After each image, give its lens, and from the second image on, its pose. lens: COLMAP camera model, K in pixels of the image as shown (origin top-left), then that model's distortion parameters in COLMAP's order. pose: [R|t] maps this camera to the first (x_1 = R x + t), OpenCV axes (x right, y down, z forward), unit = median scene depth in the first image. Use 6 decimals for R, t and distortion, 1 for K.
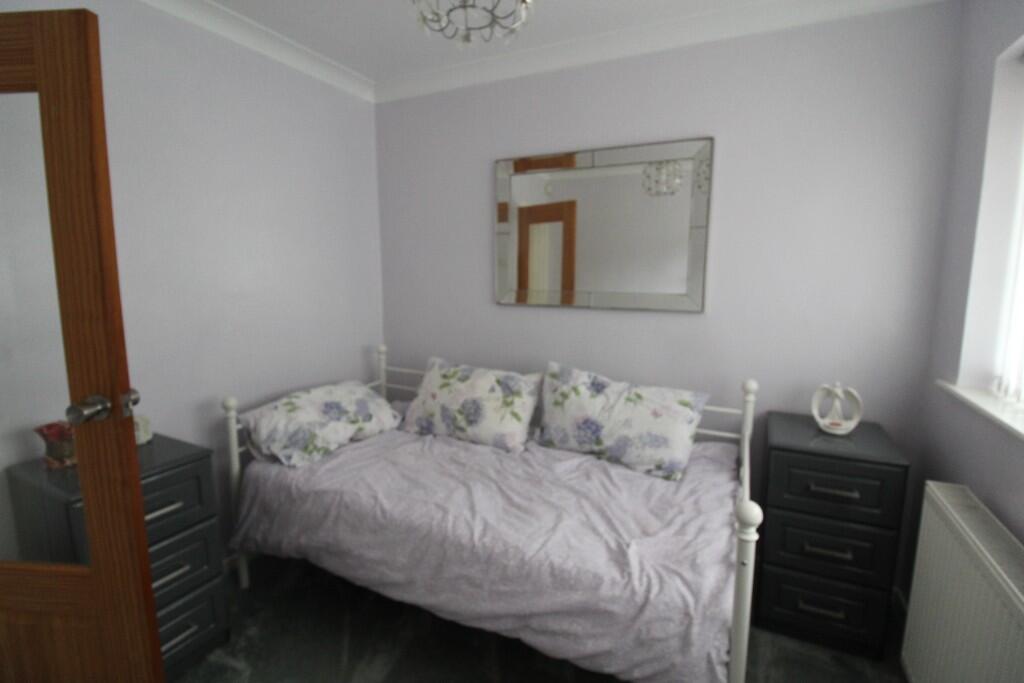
lens RADIAL K [[473.4, 0, 515.4], [0, 473.4, 329.8], [0, 0, 1]] dist [0.000172, -0.011440]
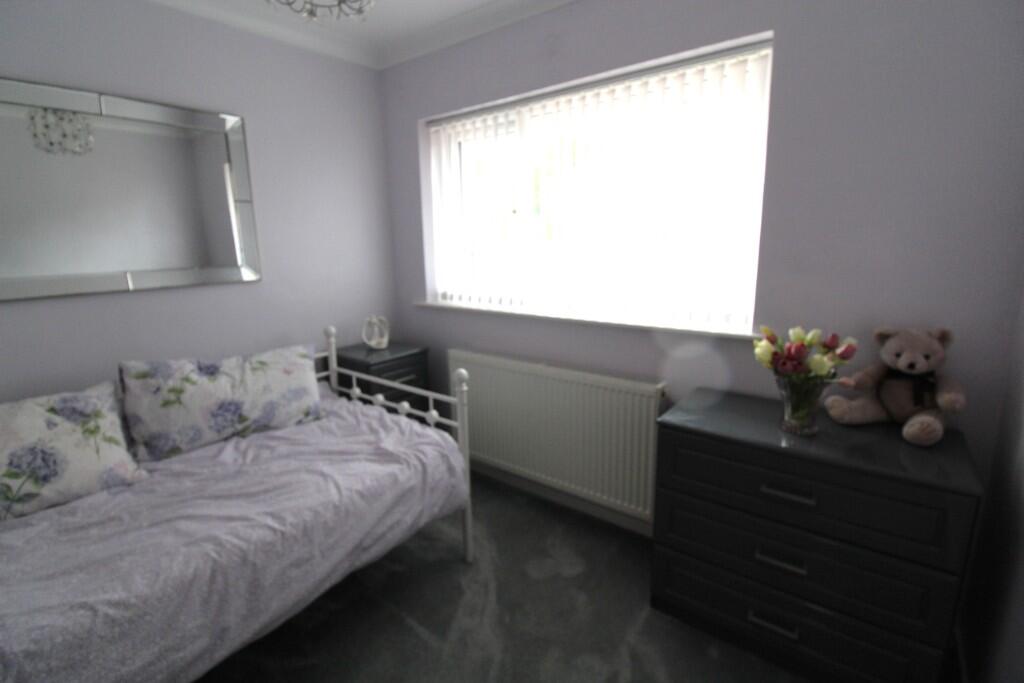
lens RADIAL K [[473.4, 0, 515.4], [0, 473.4, 329.8], [0, 0, 1]] dist [0.000172, -0.011440]
pose [[0.198105, -0.189752, 0.961638, -0.637250], [0.149213, 0.975487, 0.161746, -0.016637], [-0.968757, 0.111446, 0.221562, 0.230729]]
